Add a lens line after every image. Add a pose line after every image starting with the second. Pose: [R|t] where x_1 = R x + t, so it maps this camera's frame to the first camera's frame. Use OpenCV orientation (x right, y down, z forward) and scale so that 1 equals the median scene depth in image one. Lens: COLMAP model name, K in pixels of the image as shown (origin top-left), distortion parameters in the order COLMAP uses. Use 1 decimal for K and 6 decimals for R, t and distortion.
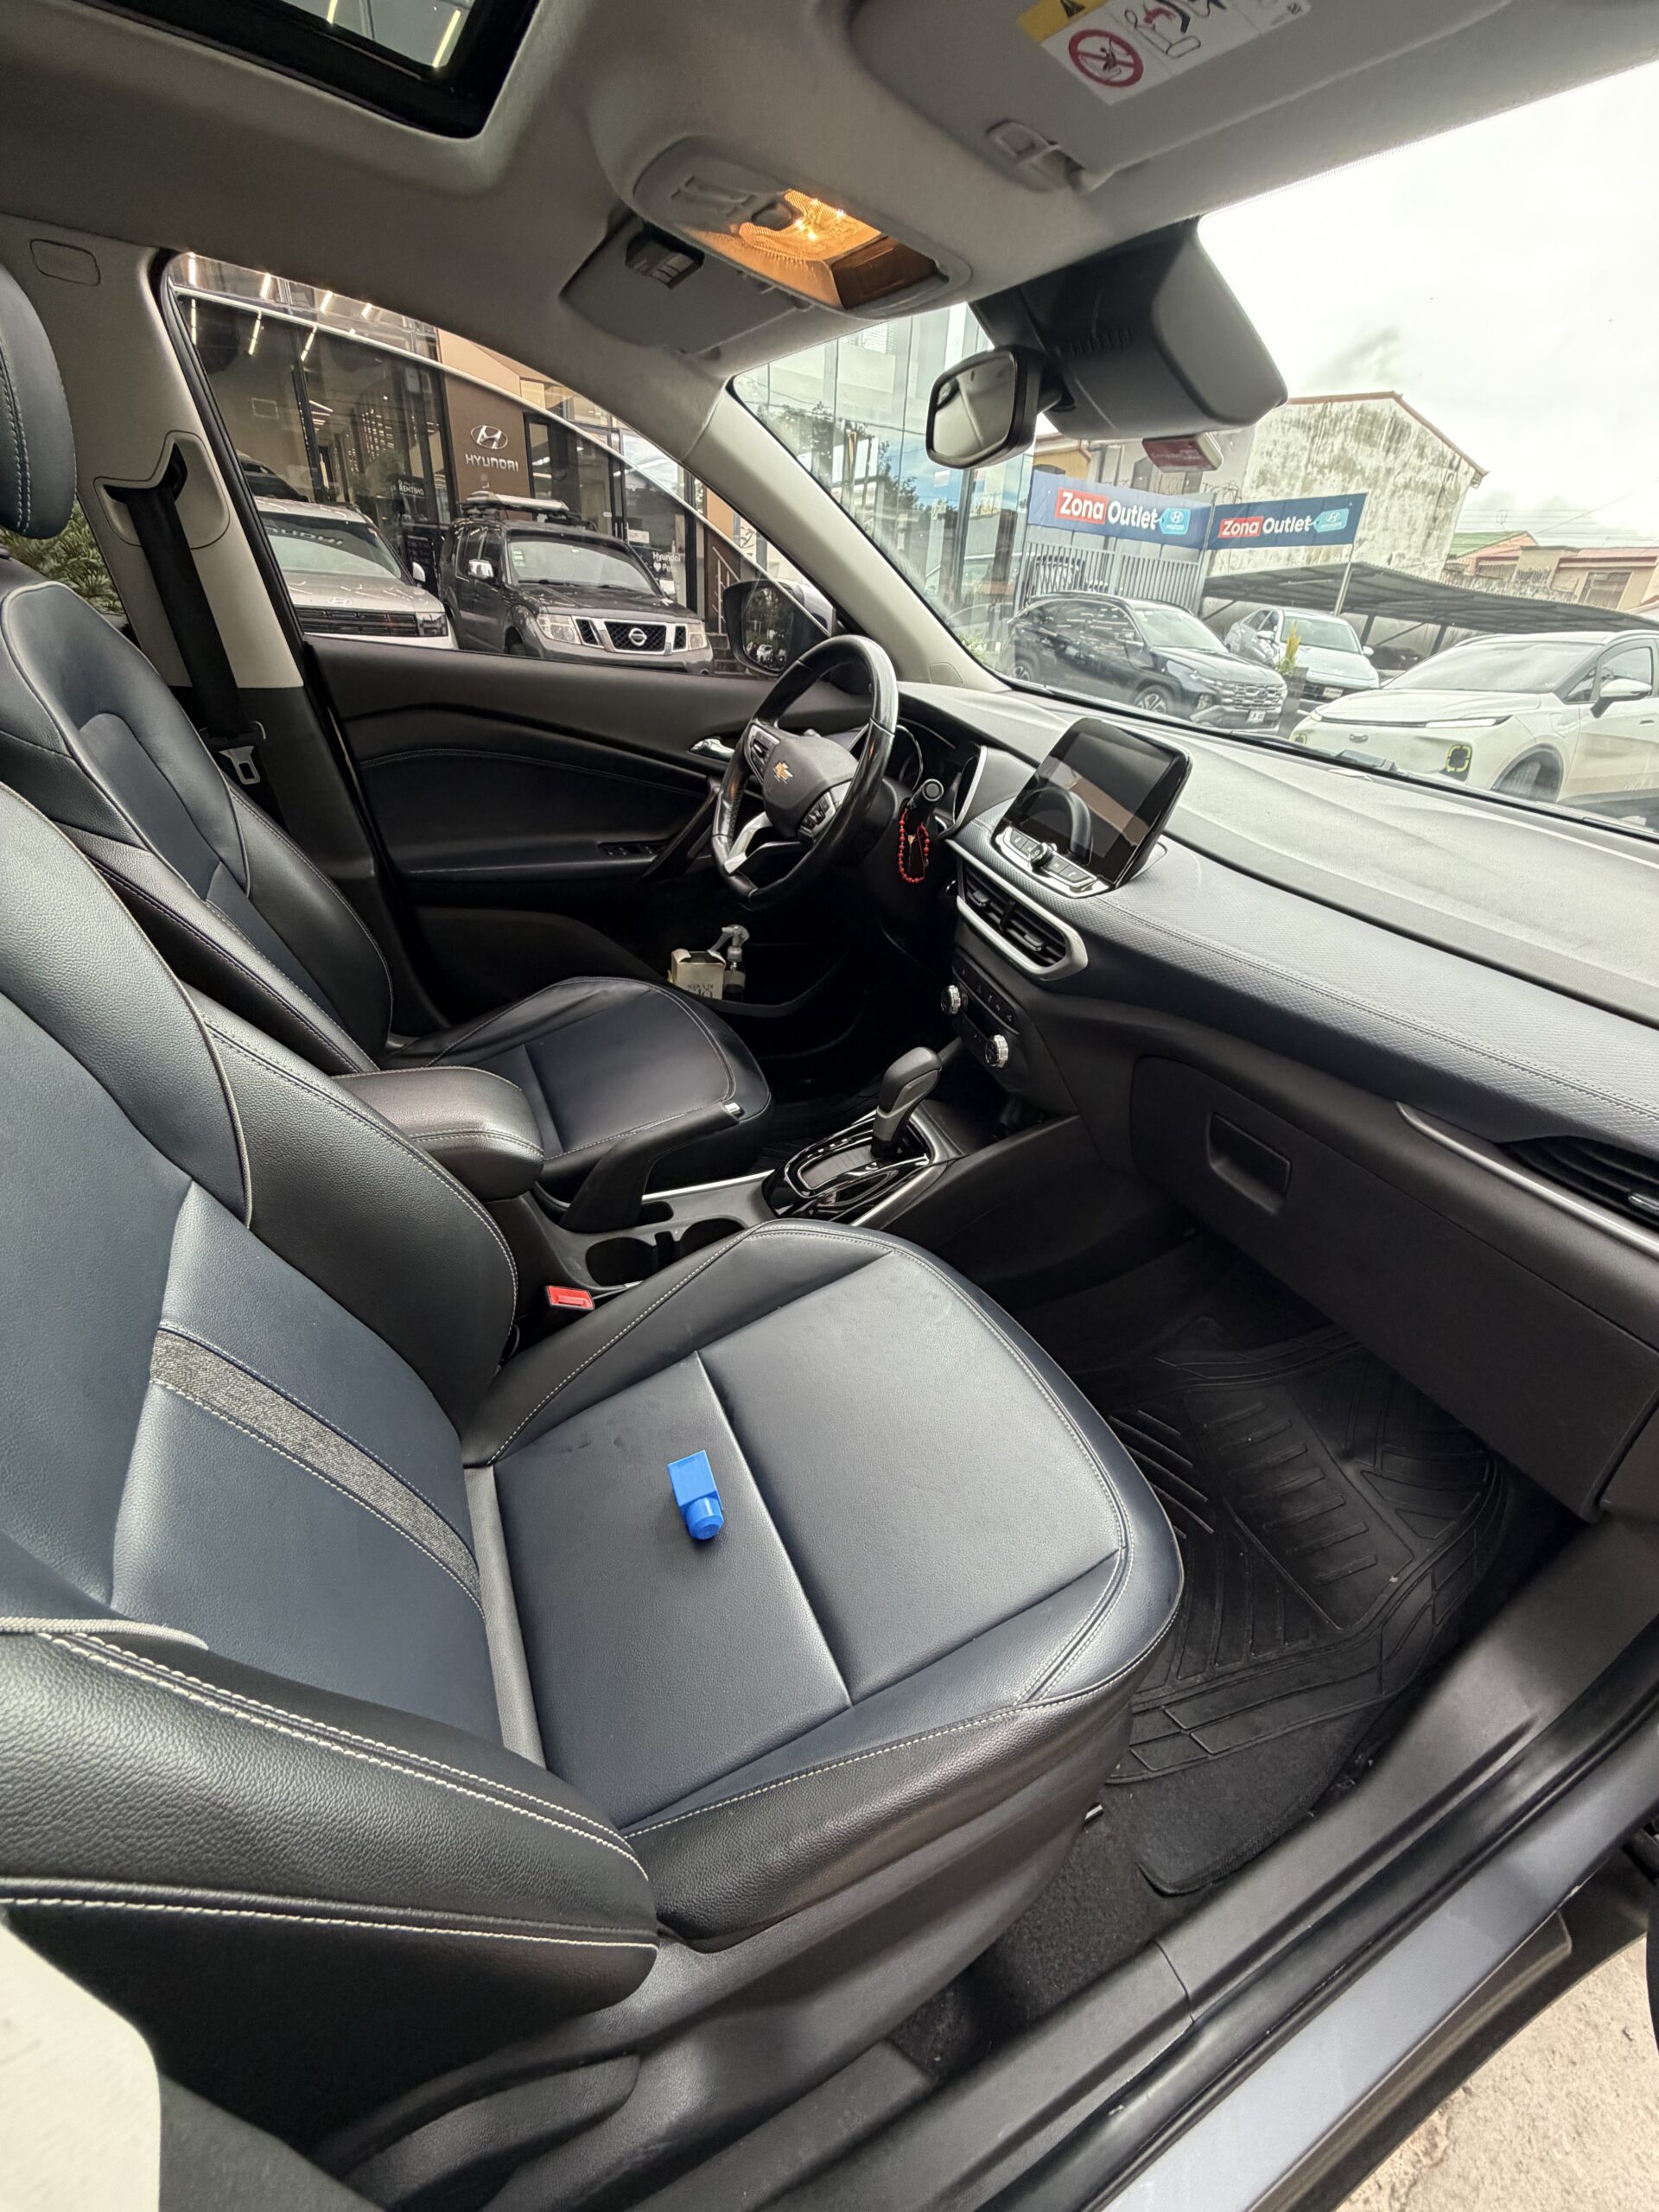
lens RADIAL K [[880.0, 0, 829.5], [0, 880.0, 1106.0], [0, 0, 1]] dist [-0.000364, 0.000222]
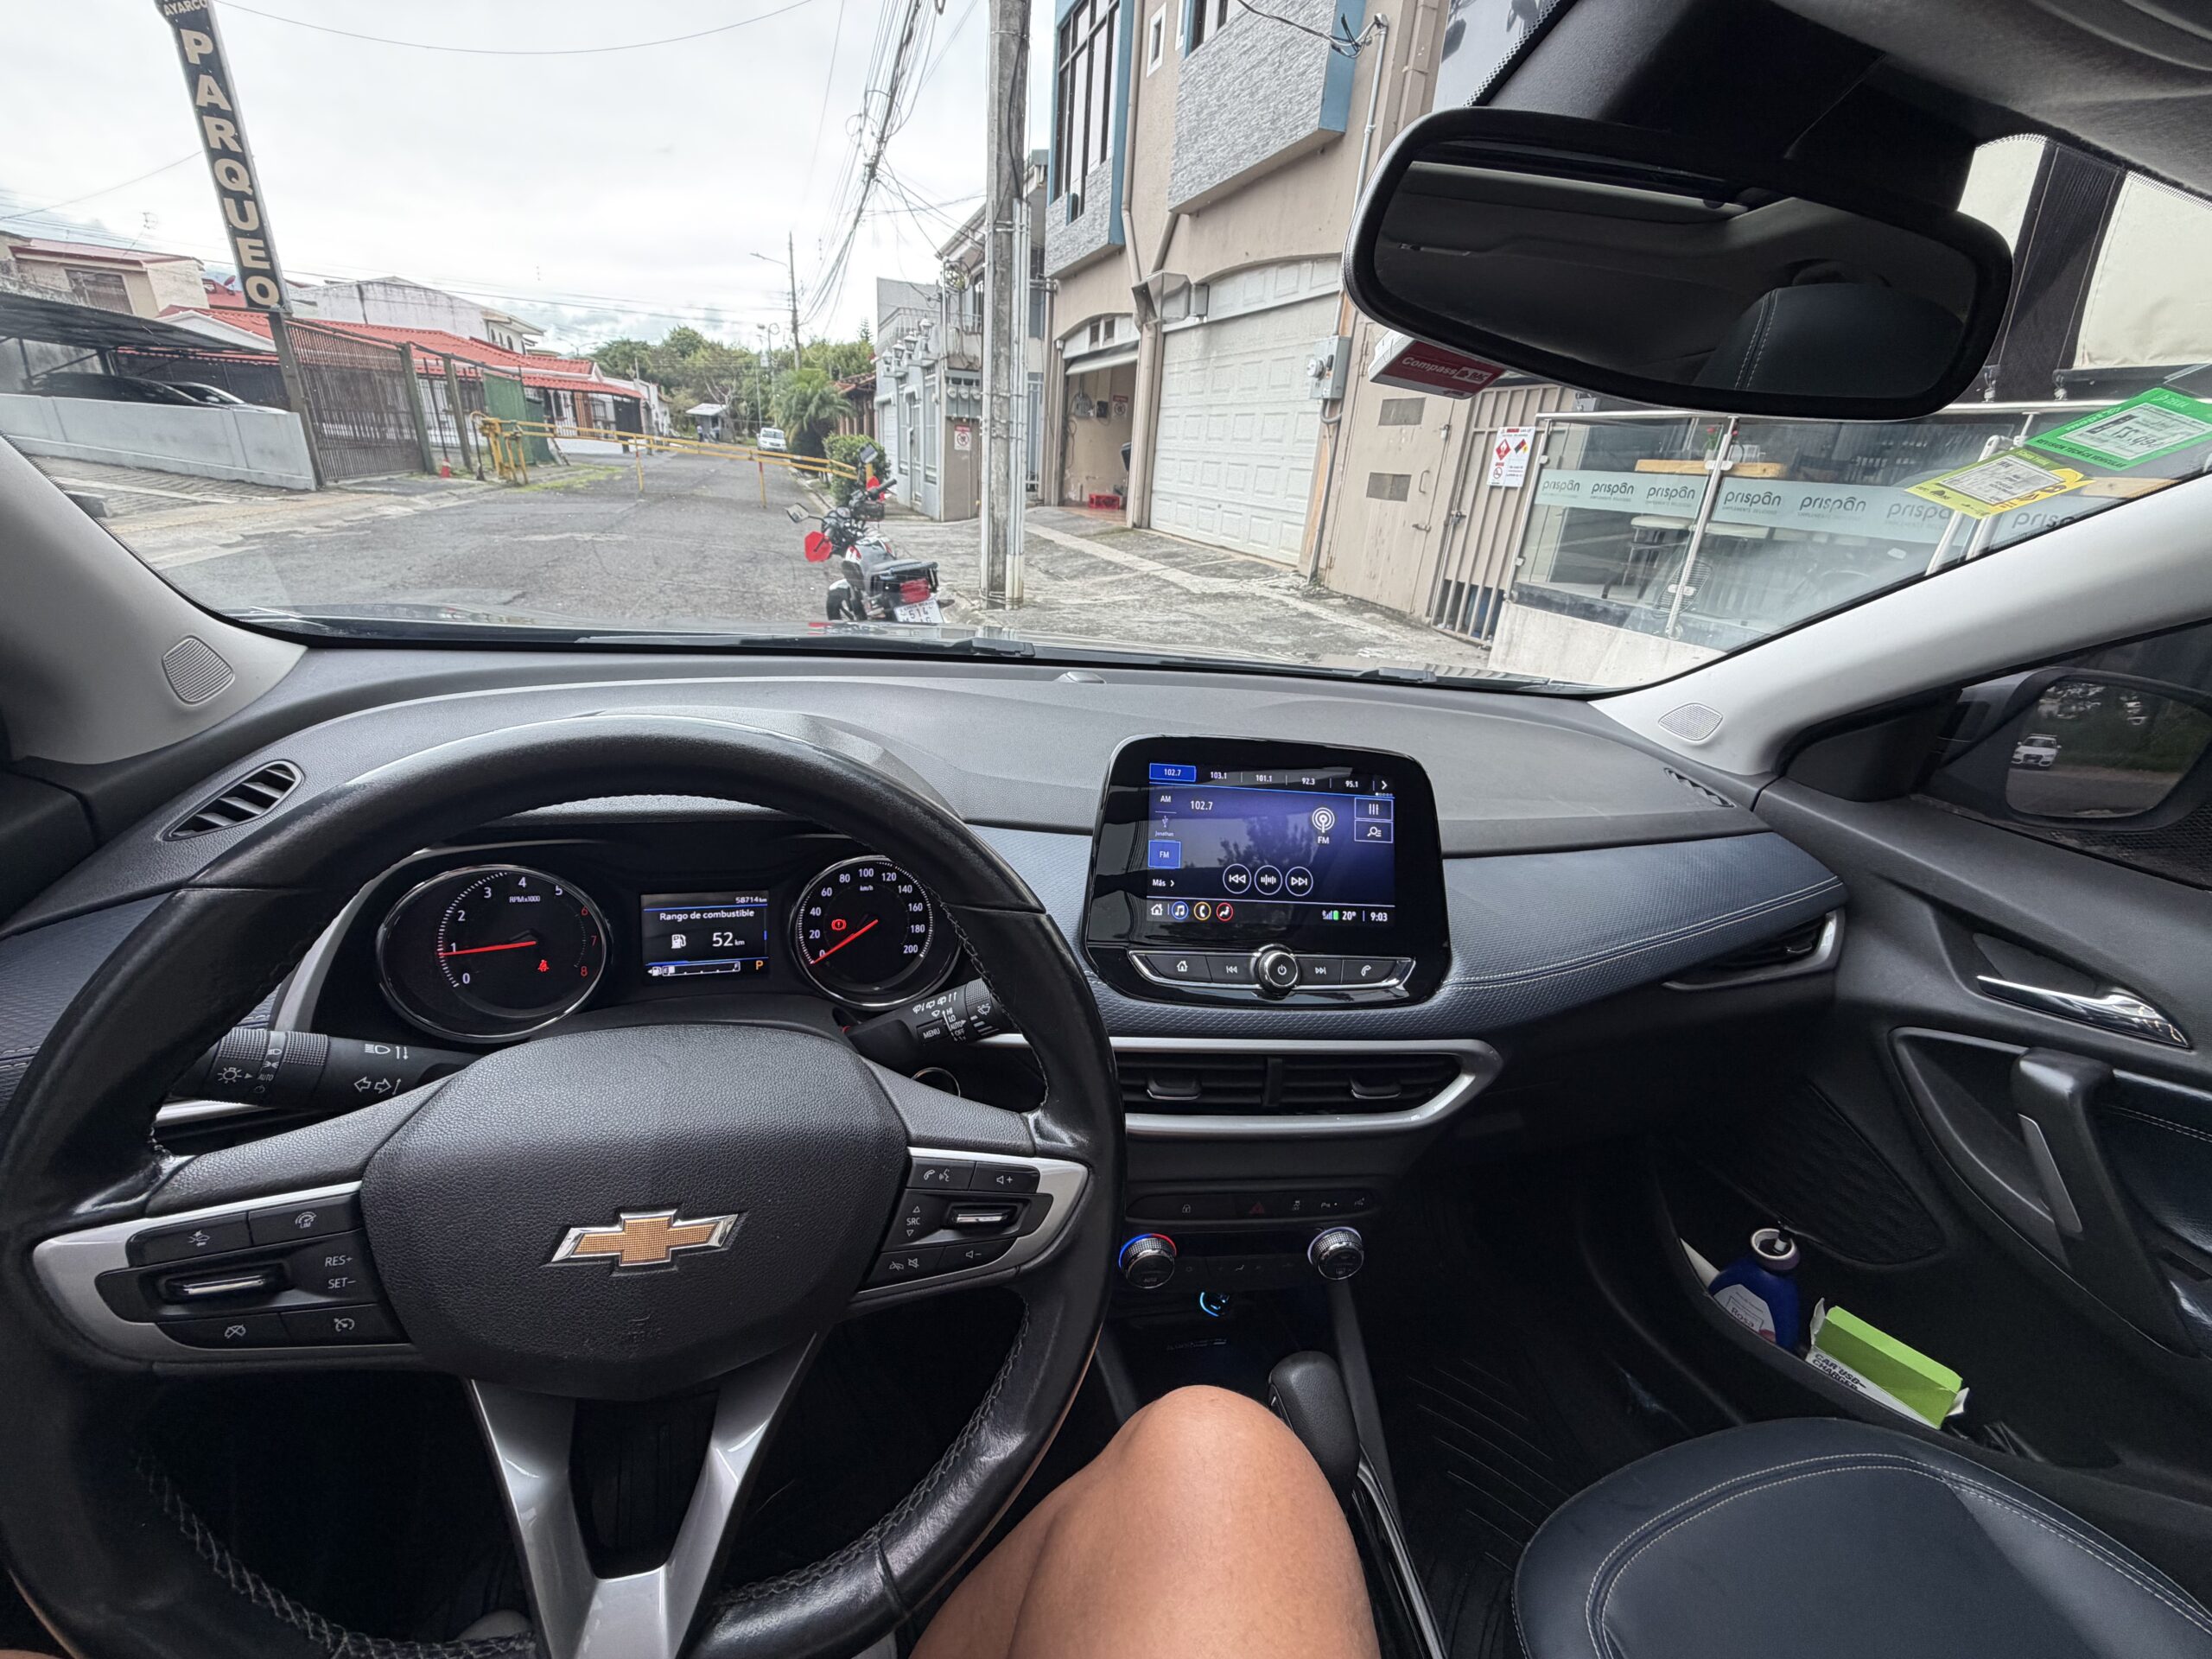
lens RADIAL K [[866.3, 0, 1106.0], [0, 866.3, 829.5], [0, 0, 1]] dist [-0.000739, -0.000030]
pose [[0.111036, -0.438716, 0.891740, -0.217890], [0.422040, 0.833175, 0.357353, -0.549551], [-0.899752, 0.336671, 0.277668, 0.819999]]
